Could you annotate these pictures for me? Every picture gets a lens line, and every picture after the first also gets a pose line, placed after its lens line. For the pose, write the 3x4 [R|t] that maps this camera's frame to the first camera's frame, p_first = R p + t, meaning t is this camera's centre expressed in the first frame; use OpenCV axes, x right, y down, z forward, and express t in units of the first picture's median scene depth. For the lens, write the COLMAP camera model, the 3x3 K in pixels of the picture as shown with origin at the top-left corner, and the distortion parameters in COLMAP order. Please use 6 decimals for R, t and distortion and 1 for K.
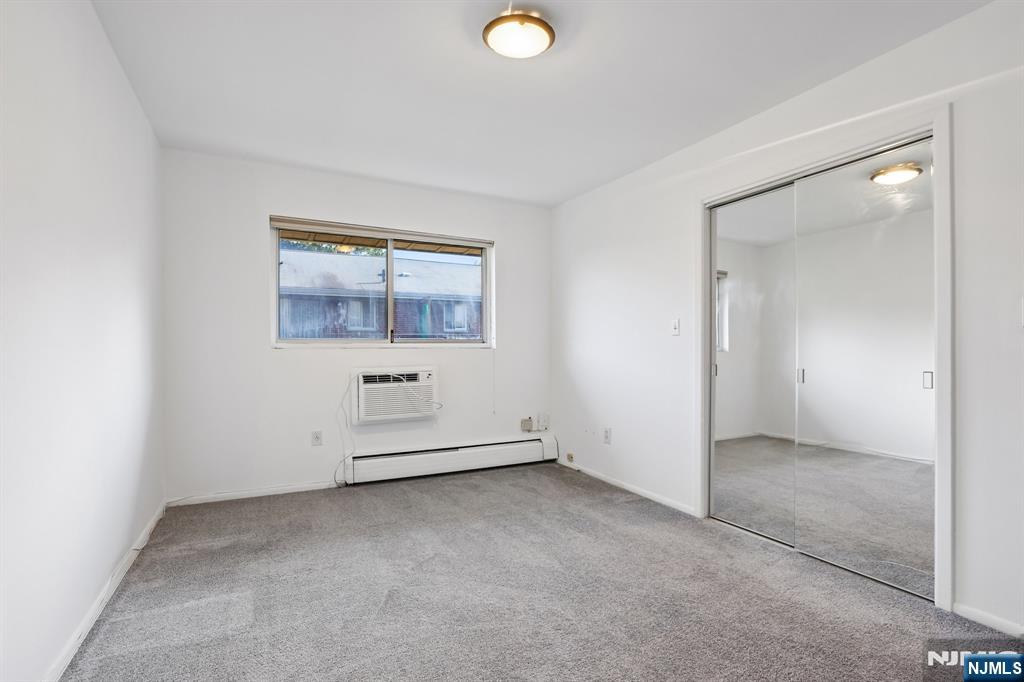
lens RADIAL K [[468.0, 0, 509.5], [0, 468.0, 346.4], [0, 0, 1]] dist [-0.066588, 0.033944]
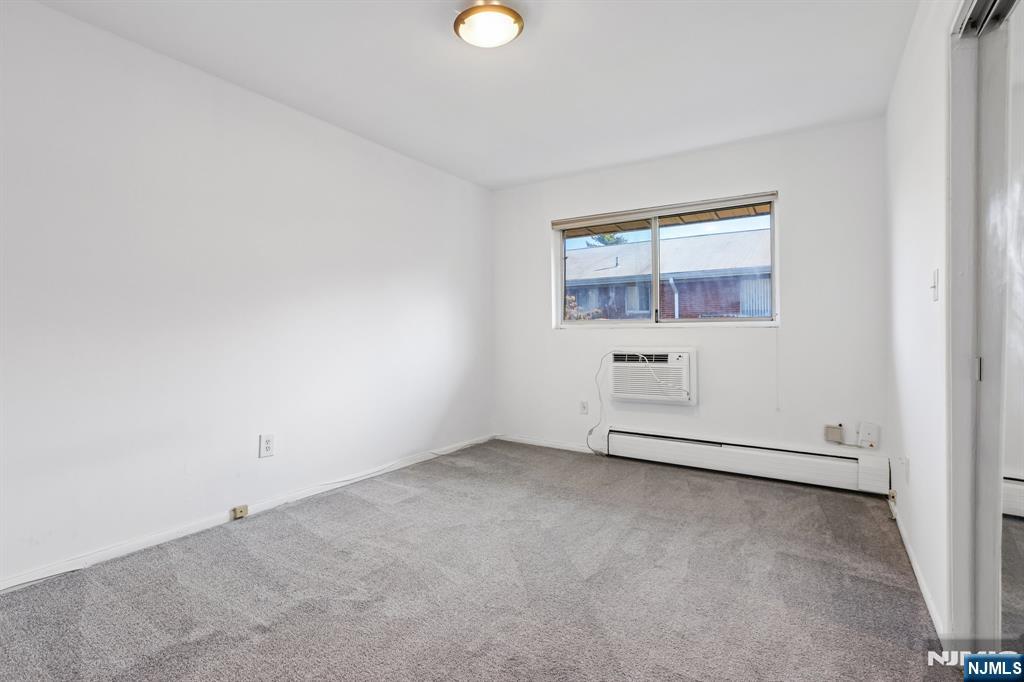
lens RADIAL K [[462.0, 0, 512.5], [0, 462.0, 325.2], [0, 0, 1]] dist [-0.020536, 0.000278]
pose [[0.501888, -0.013939, -0.864820, 0.468145], [0.004844, 0.999900, -0.013304, 0.009844], [0.864919, 0.002488, 0.501905, 0.265660]]
